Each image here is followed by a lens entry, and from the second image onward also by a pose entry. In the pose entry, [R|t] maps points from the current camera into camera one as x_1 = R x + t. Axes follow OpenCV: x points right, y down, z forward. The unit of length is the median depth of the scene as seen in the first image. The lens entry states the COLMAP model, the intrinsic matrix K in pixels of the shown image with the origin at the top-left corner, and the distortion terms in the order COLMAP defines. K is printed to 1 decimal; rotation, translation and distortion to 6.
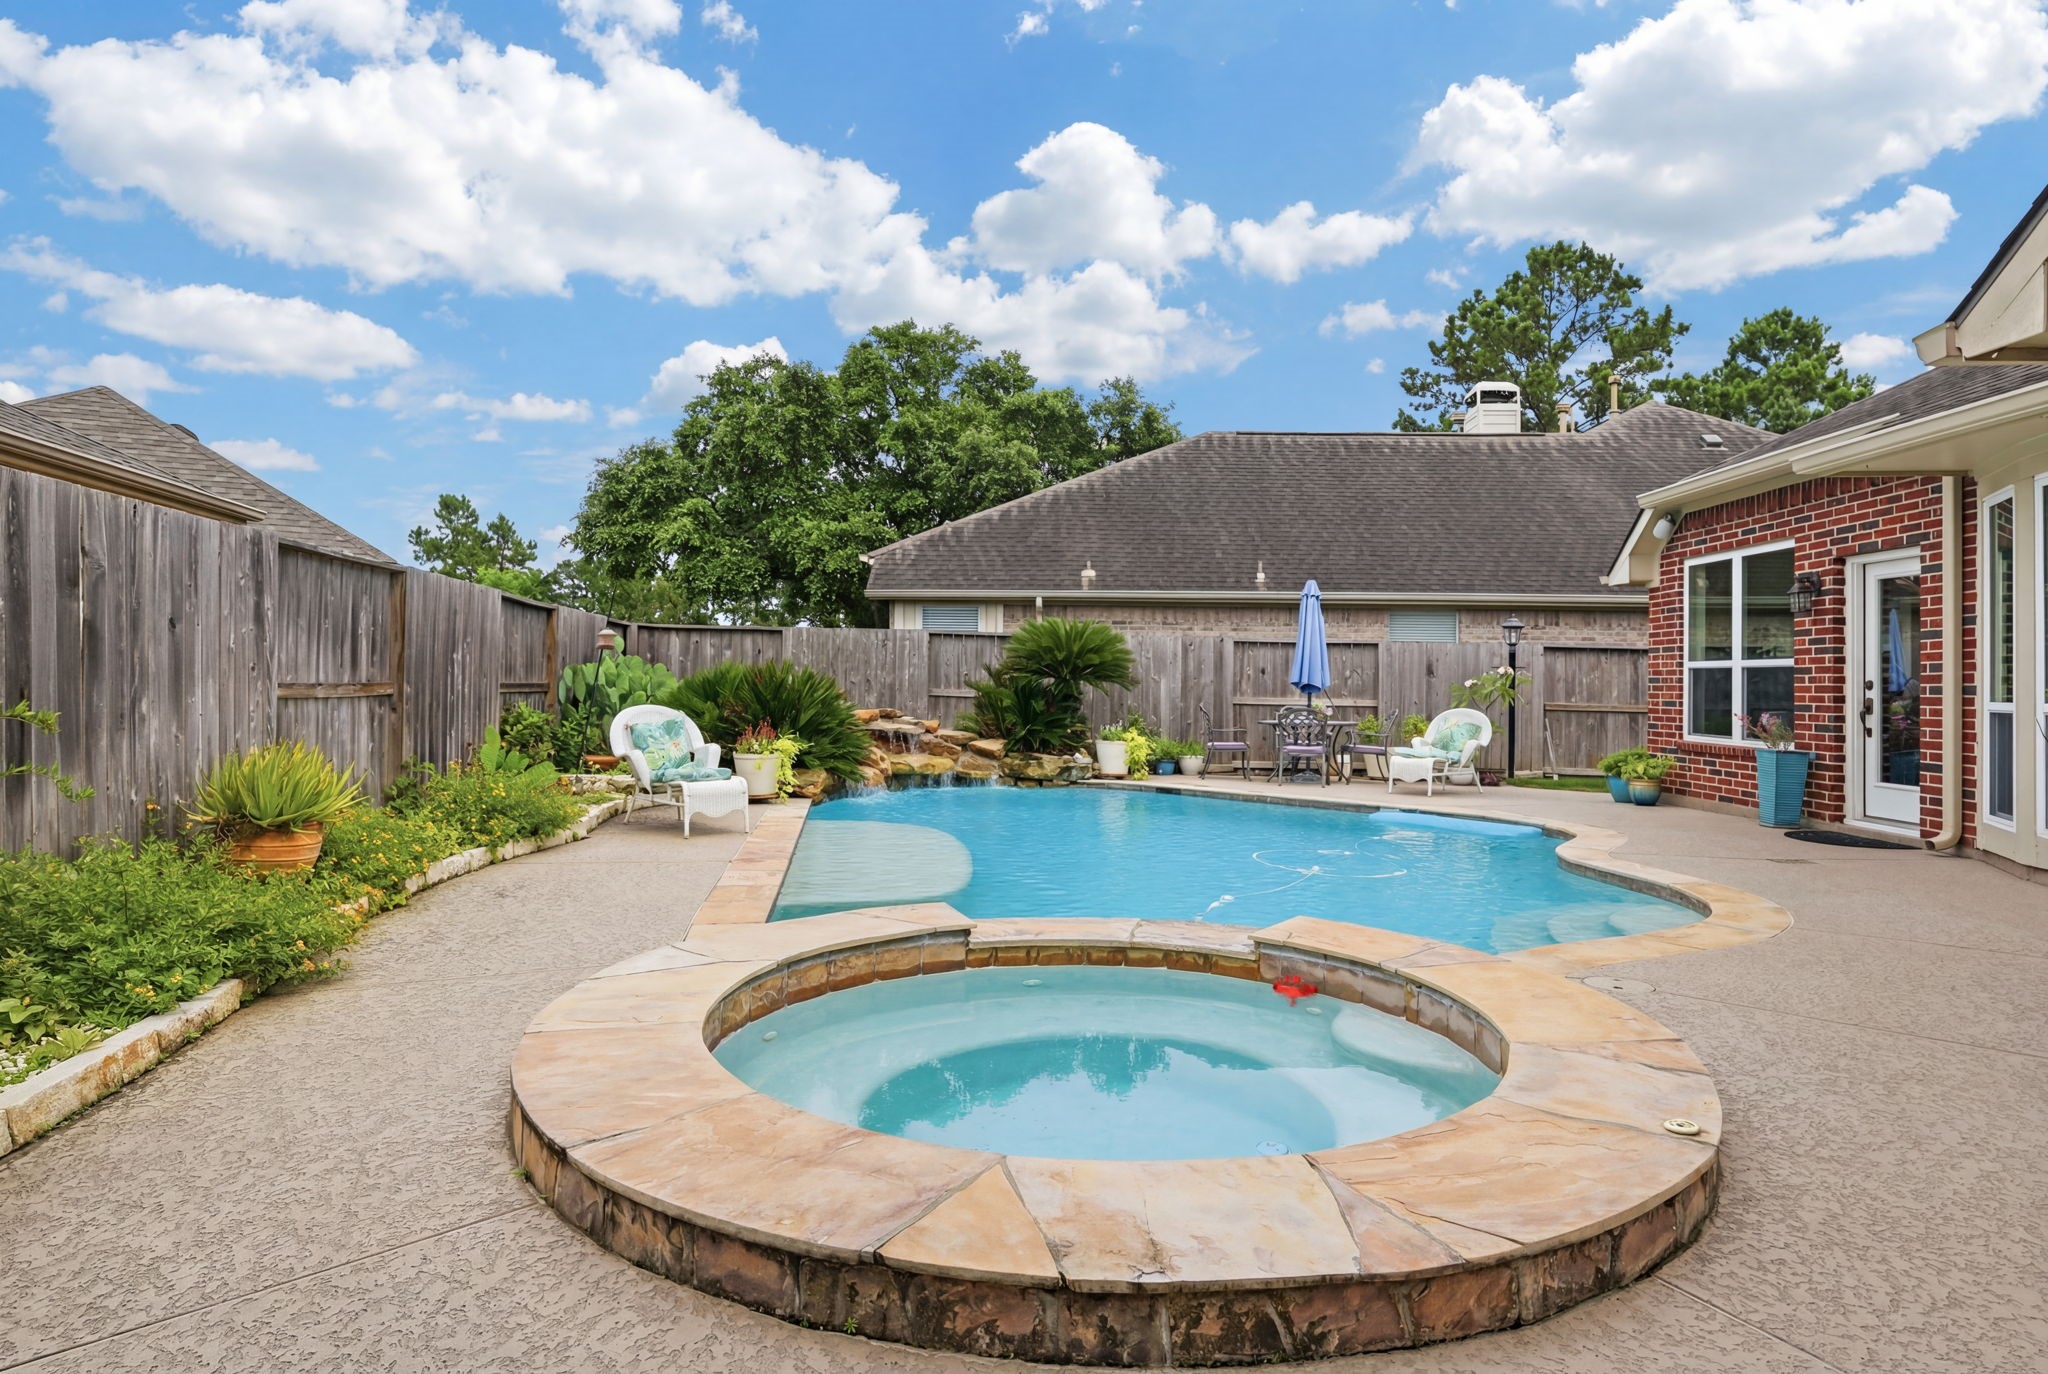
lens RADIAL K [[1014.6, 0, 1024.0], [0, 1014.6, 687.0], [0, 0, 1]] dist [0.000616, 0.000014]
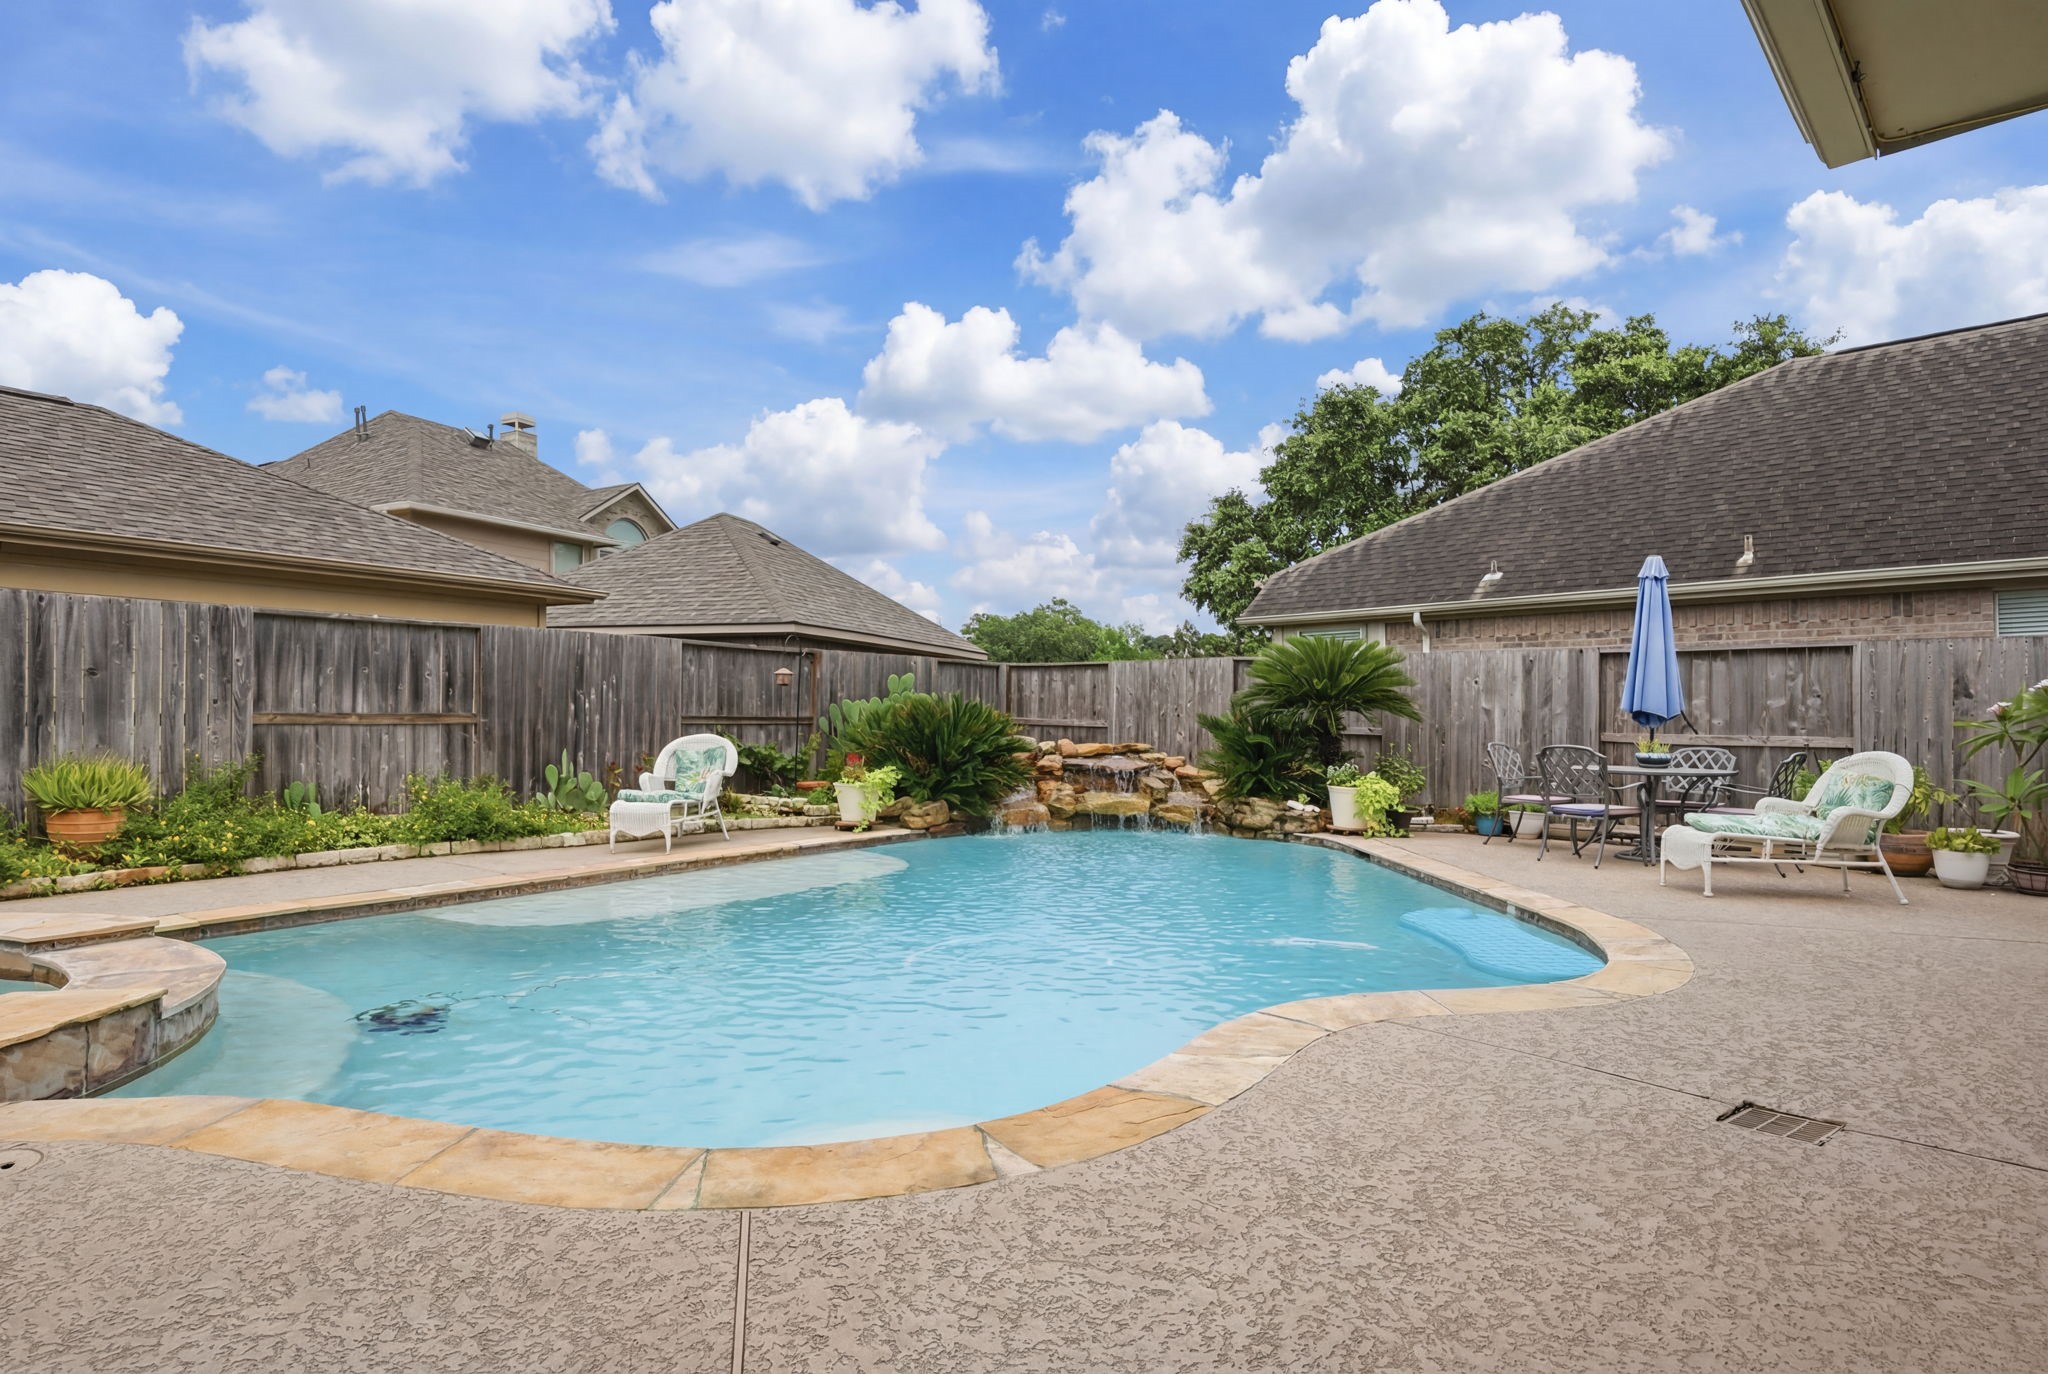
lens RADIAL K [[992.5, 0, 1024.0], [0, 992.5, 687.0], [0, 0, 1]] dist [0.015414, 0.000112]
pose [[0.774079, -0.025524, -0.632574, 0.386192], [0.000286, 0.999201, -0.039967, 0.006452], [0.633088, 0.030757, 0.773468, 0.237242]]
